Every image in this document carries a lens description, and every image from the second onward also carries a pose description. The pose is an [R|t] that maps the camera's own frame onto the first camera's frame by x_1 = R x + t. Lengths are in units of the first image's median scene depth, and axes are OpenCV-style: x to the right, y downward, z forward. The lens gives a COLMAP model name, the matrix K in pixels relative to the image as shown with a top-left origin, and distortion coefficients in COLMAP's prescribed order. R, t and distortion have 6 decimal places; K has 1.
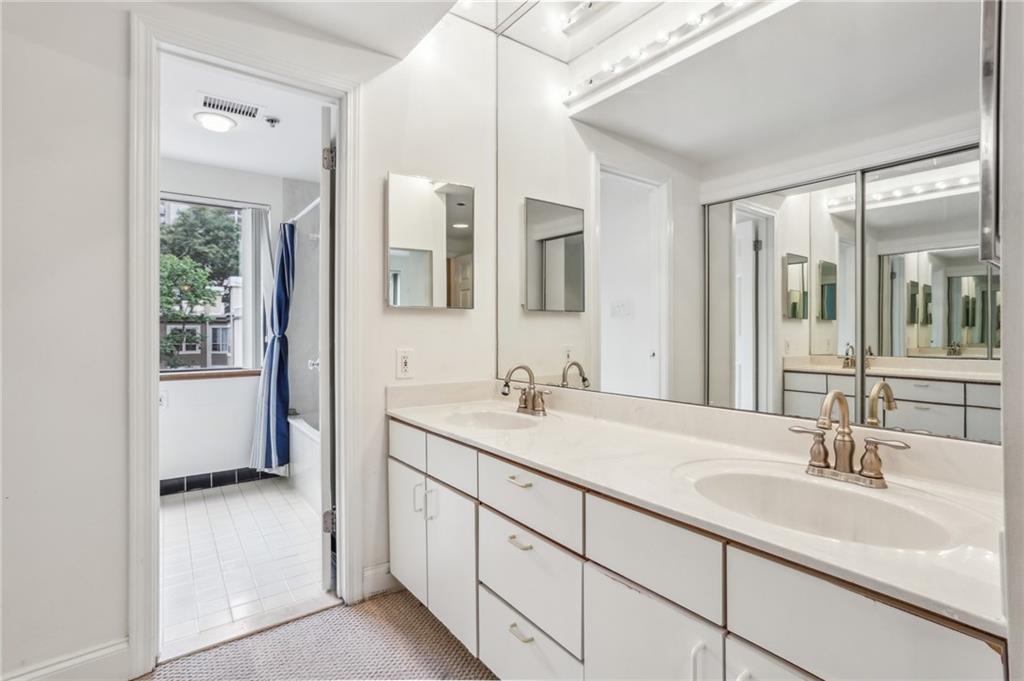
lens RADIAL K [[503.9, 0, 521.1], [0, 503.9, 326.4], [0, 0, 1]] dist [-0.015134, 0.002767]
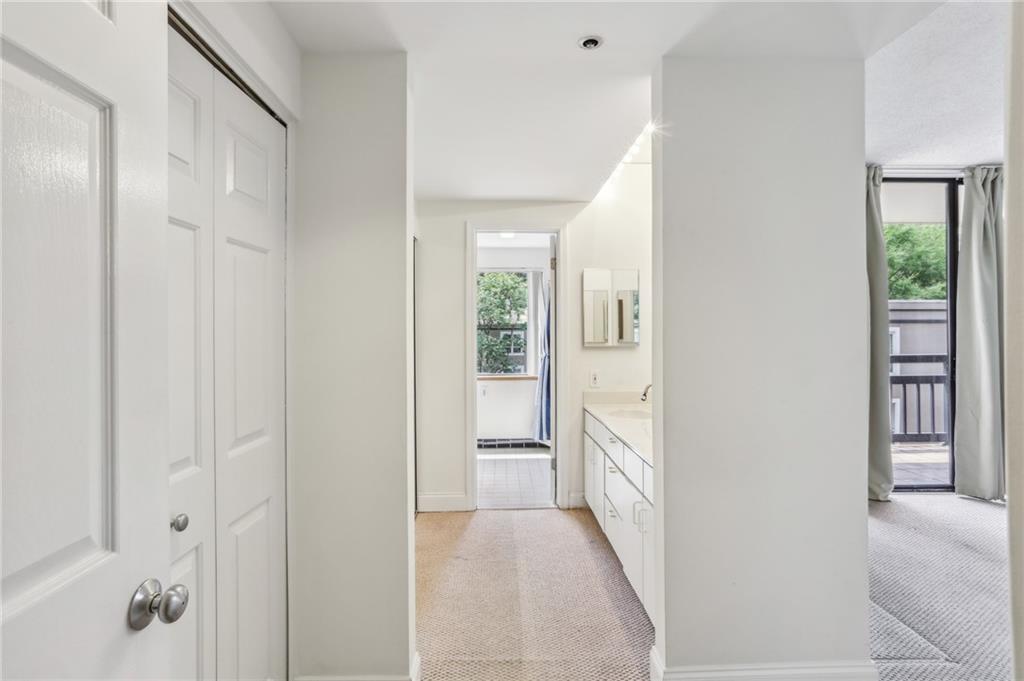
lens RADIAL K [[503.9, 0, 521.1], [0, 503.9, 334.3], [0, 0, 1]] dist [-0.015134, 0.002767]
pose [[0.838994, -0.001292, -0.544139, 0.446809], [0.004193, 0.999983, 0.004090, -0.077458], [0.544125, -0.005713, 0.838985, -0.517757]]
